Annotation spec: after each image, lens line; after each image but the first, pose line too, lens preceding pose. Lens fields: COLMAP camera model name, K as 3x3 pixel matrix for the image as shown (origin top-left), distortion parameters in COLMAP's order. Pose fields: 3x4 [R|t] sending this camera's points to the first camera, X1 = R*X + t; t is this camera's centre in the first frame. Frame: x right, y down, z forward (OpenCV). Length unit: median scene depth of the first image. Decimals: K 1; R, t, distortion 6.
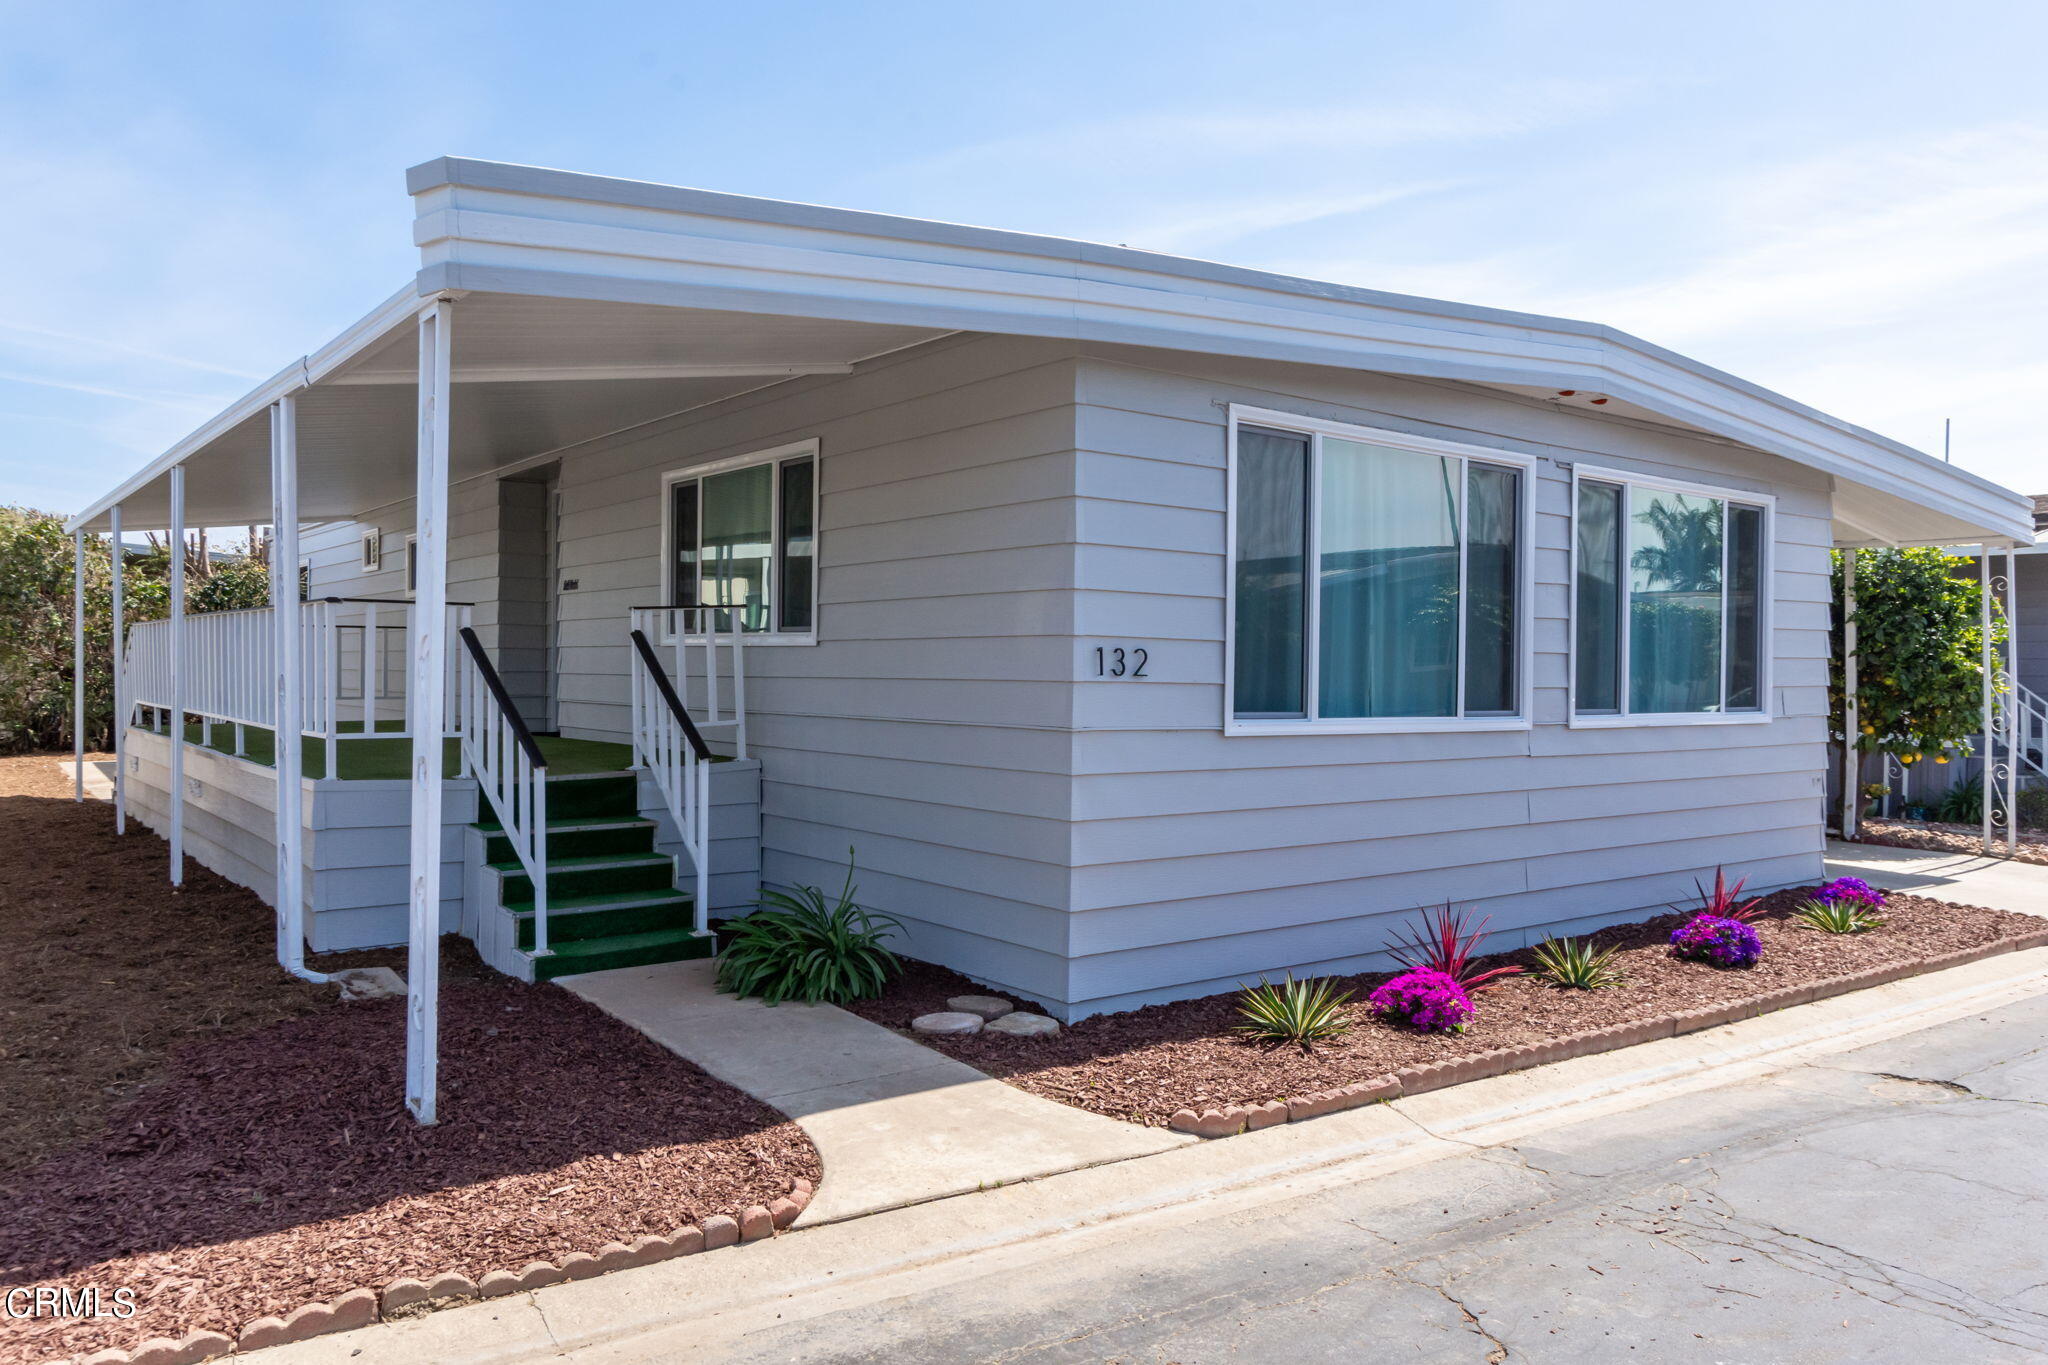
lens RADIAL K [[1473.1, 0, 1021.1], [0, 1473.1, 714.5], [0, 0, 1]] dist [-0.004635, -0.002969]
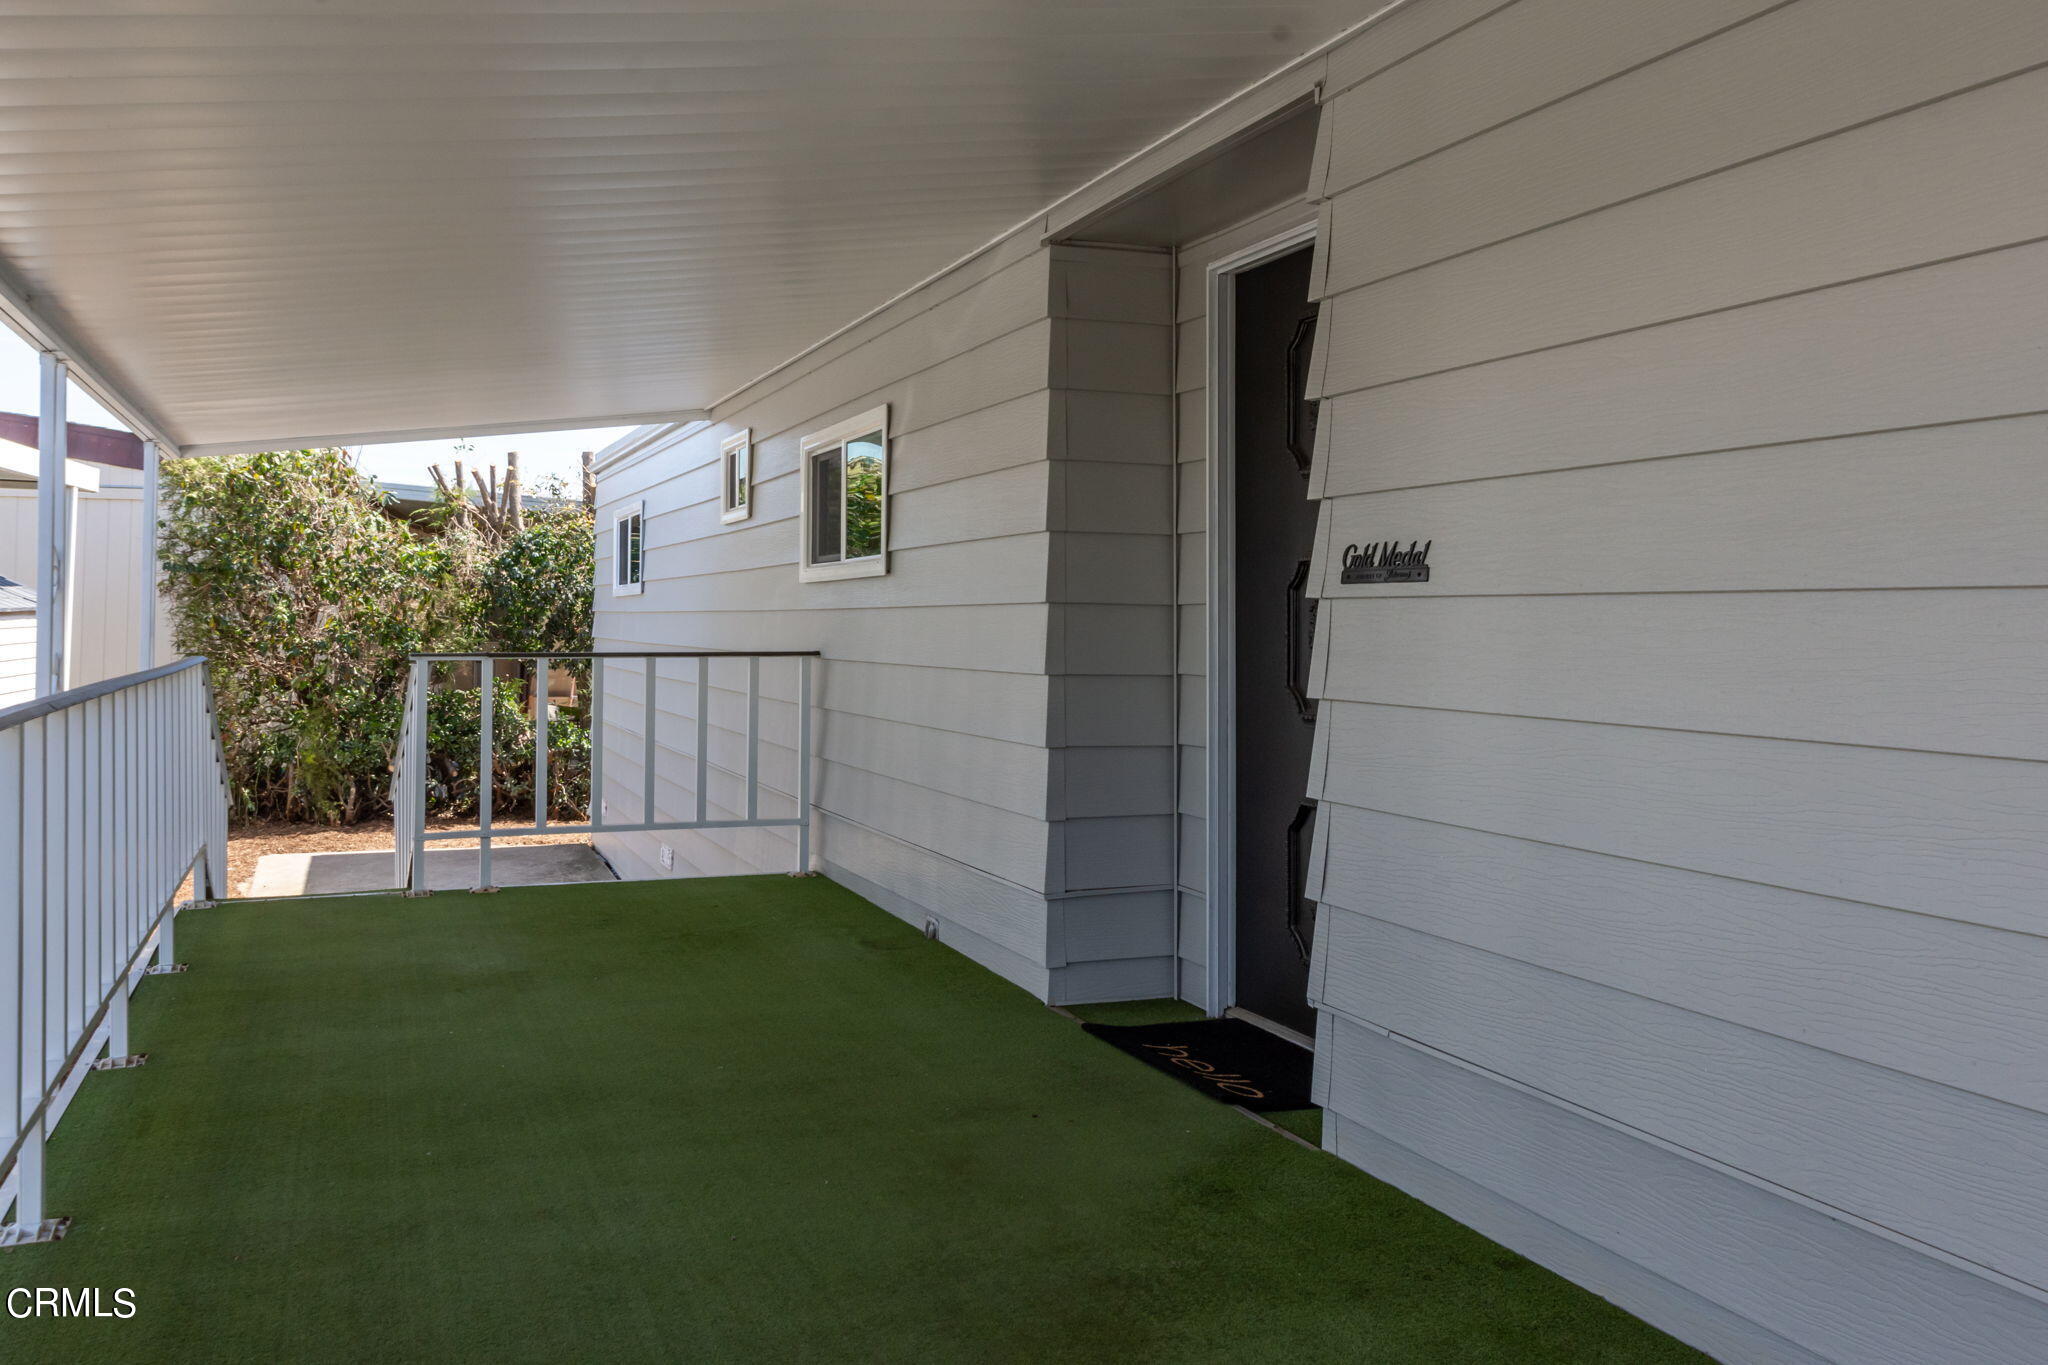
lens RADIAL K [[1639.0, 0, 1024.0], [0, 1639.0, 682.5], [0, 0, 1]] dist [-0.001633, -0.000181]
pose [[0.962438, 0.007212, -0.271407, -0.168198], [-0.005142, 0.999952, 0.008337, -0.040683], [0.271454, -0.006628, 0.962429, 0.416335]]
